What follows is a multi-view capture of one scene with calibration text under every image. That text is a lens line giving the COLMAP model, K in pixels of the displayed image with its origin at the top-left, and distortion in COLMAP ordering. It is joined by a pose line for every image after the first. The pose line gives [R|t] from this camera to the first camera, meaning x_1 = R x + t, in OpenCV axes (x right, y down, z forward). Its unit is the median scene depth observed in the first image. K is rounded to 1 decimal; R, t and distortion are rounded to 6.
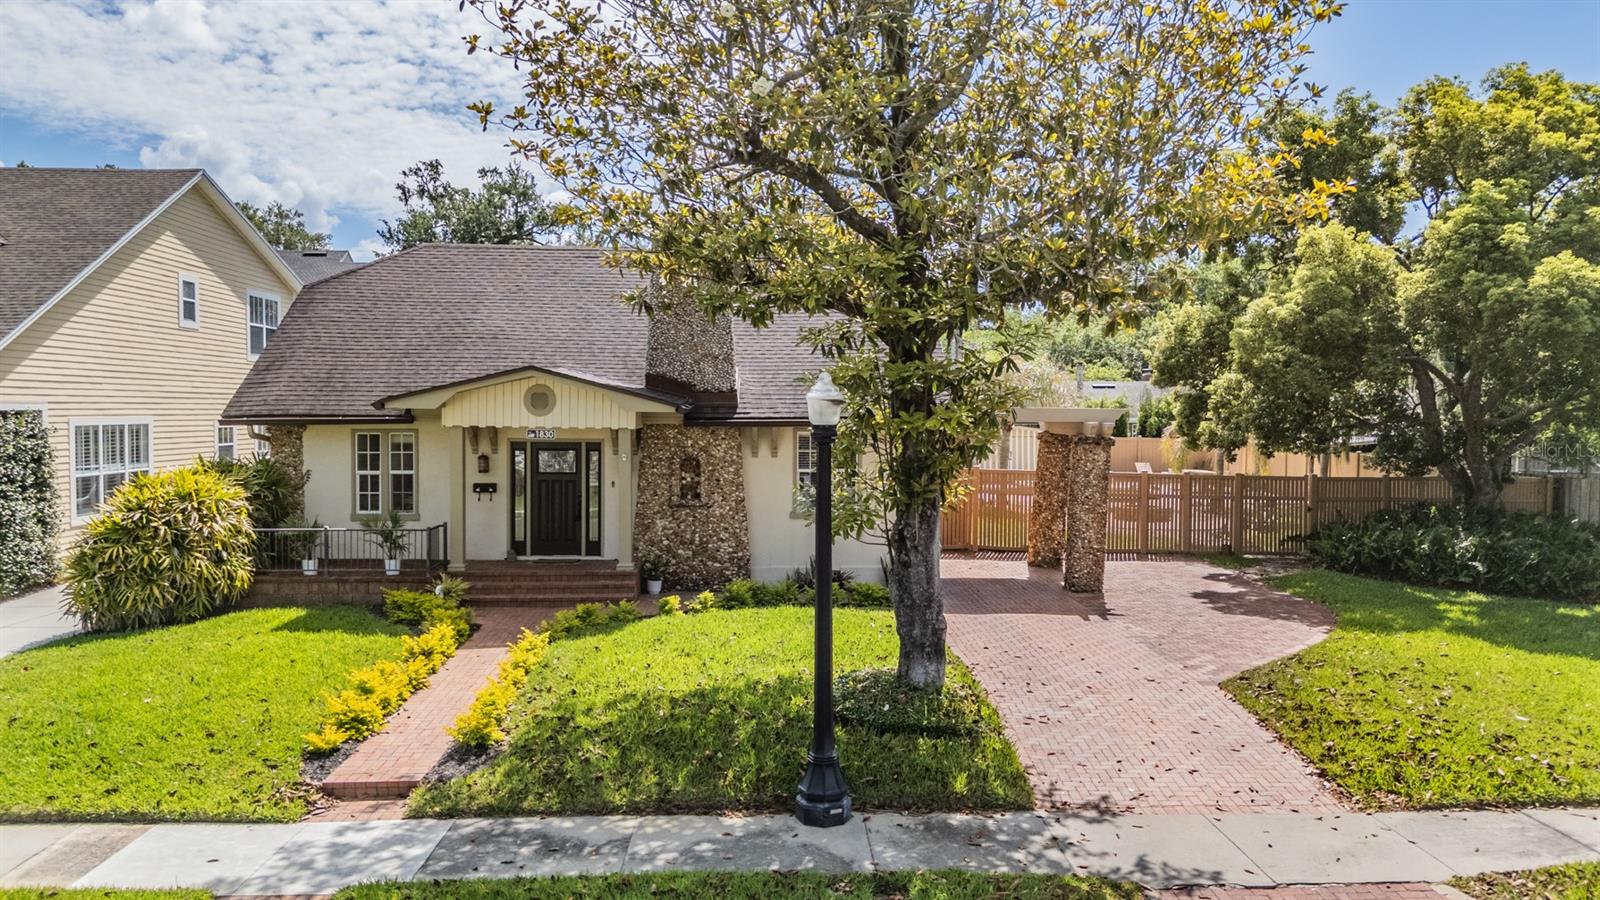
lens RADIAL K [[1191.9, 0, 798.9], [0, 1191.9, 425.7], [0, 0, 1]] dist [0.079737, -0.077701]
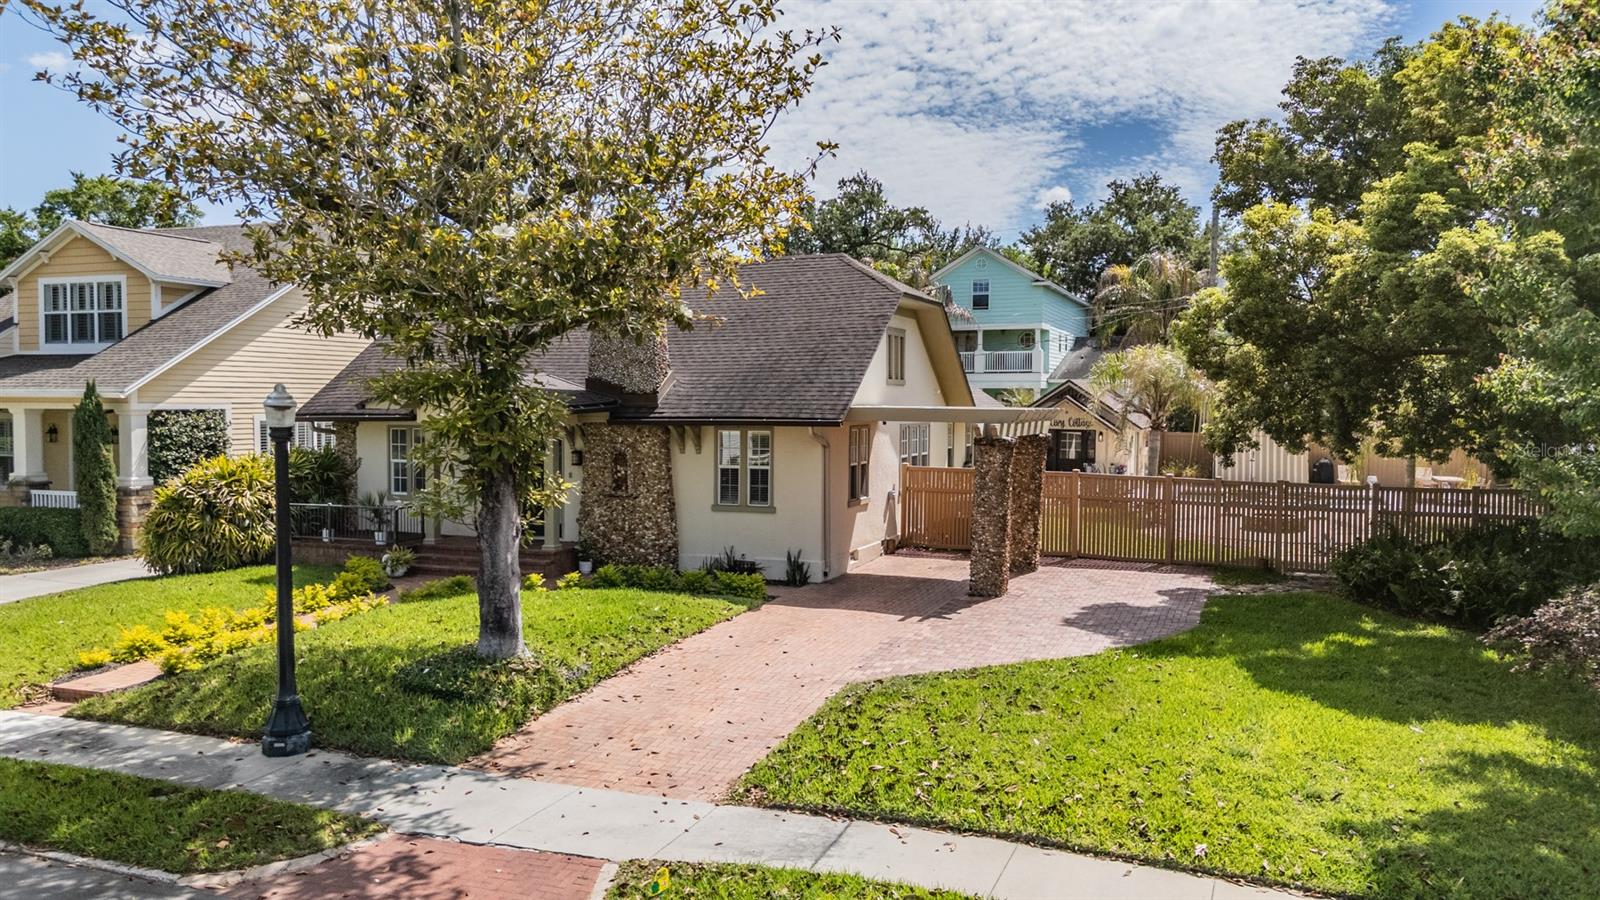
lens RADIAL K [[1185.0, 0, 800.0], [0, 1185.0, 450.0], [0, 0, 1]] dist [0.069178, -0.065194]
pose [[0.917219, 0.014958, -0.398103, 0.839562], [-0.004912, 0.999644, 0.026242, -0.009736], [0.398353, -0.022114, 0.916965, 0.088123]]
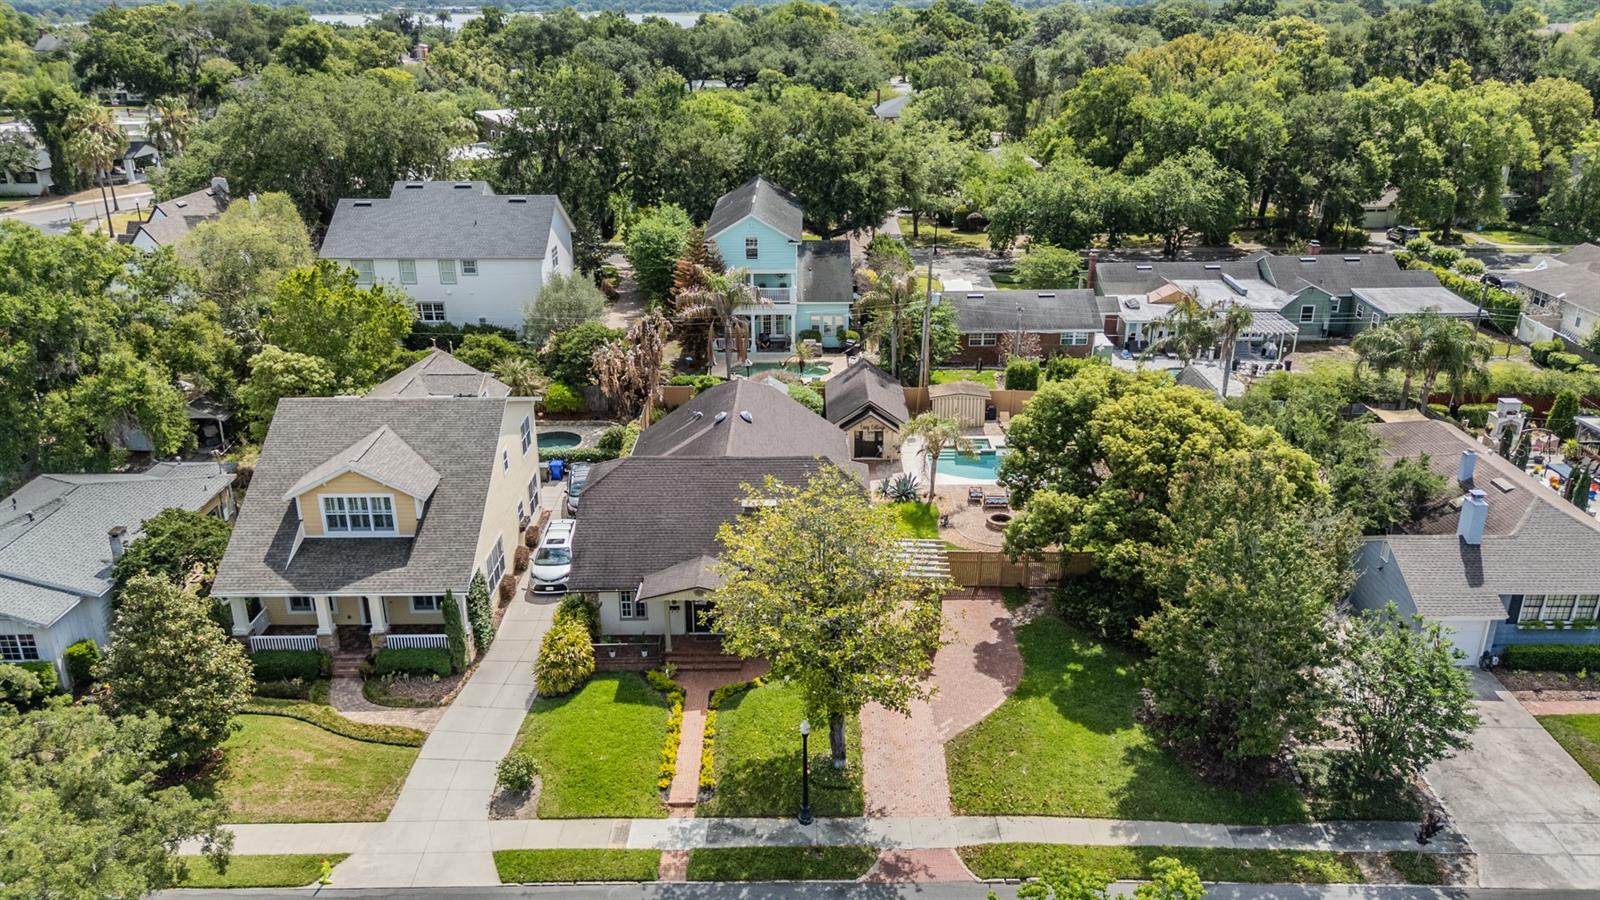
lens RADIAL K [[1185.0, 0, 800.0], [0, 1185.0, 450.0], [0, 0, 1]] dist [0.069178, -0.065194]
pose [[0.999346, 0.004524, -0.035872, 0.114375], [0.008425, 0.935687, 0.352732, -1.800605], [0.035161, -0.352803, 0.935037, -1.811320]]
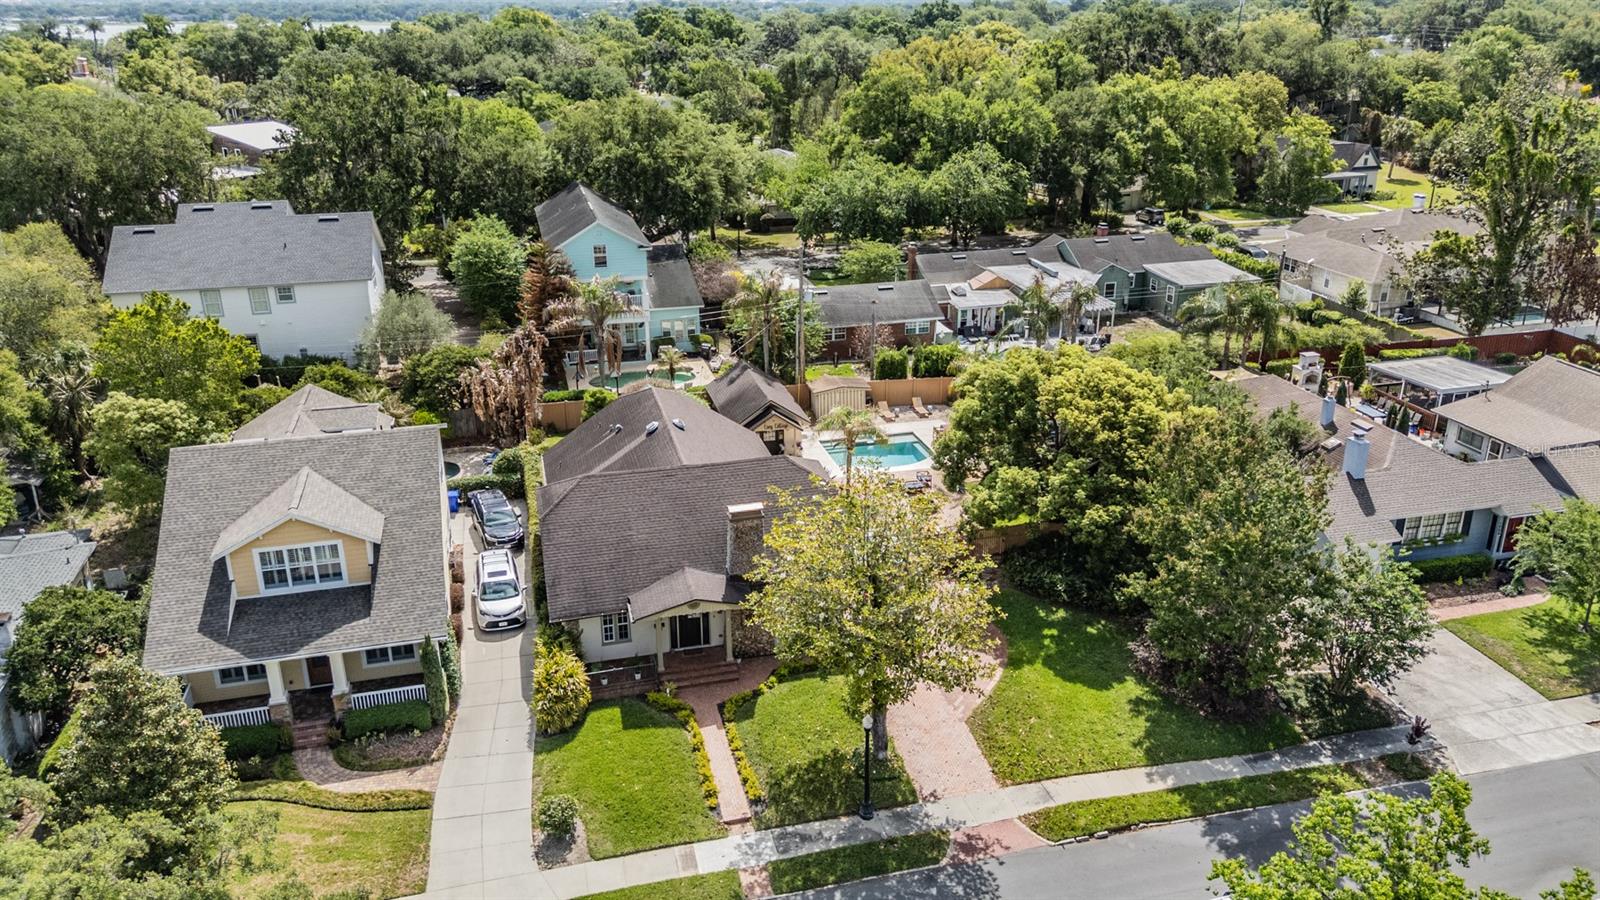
lens RADIAL K [[1185.0, 0, 800.0], [0, 1185.0, 450.0], [0, 0, 1]] dist [0.069178, -0.065194]
pose [[0.976417, -0.088592, 0.196879, -0.704532], [0.014511, 0.936797, 0.349573, -1.773643], [-0.215405, -0.338472, 0.915990, -1.718977]]
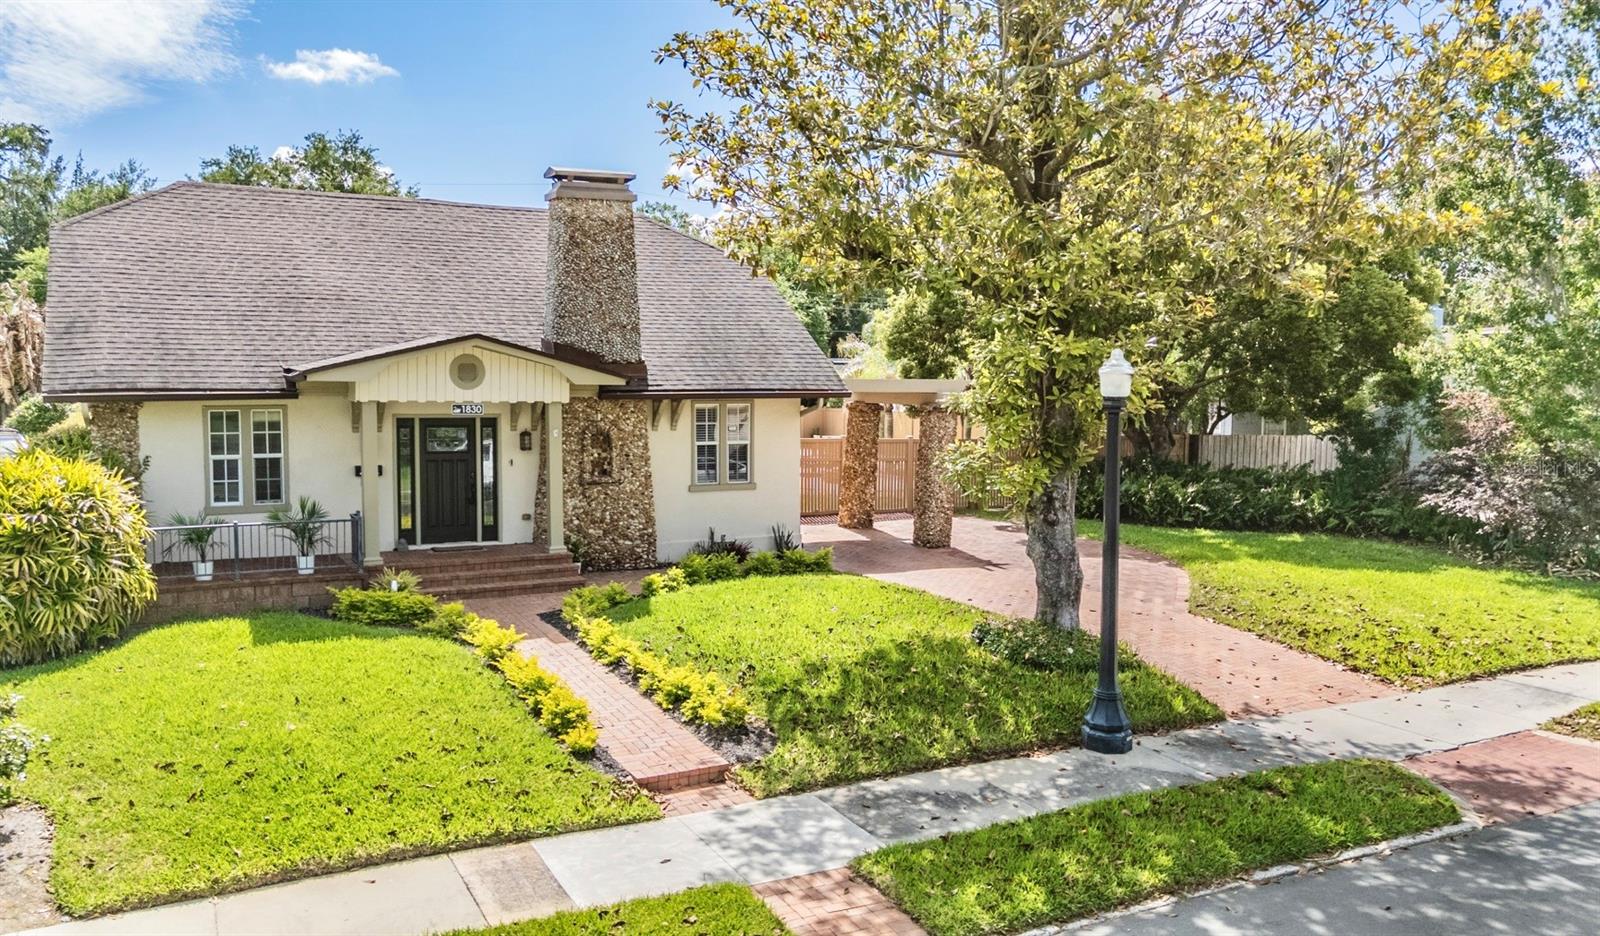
lens RADIAL K [[1237.0, 0, 772.6], [0, 1237.0, 466.2], [0, 0, 1]] dist [0.054530, -0.008946]
pose [[0.905220, -0.031541, 0.423770, -0.645380], [0.007312, 0.998250, 0.058681, -0.005391], [-0.424880, -0.050020, 0.903867, 0.079038]]
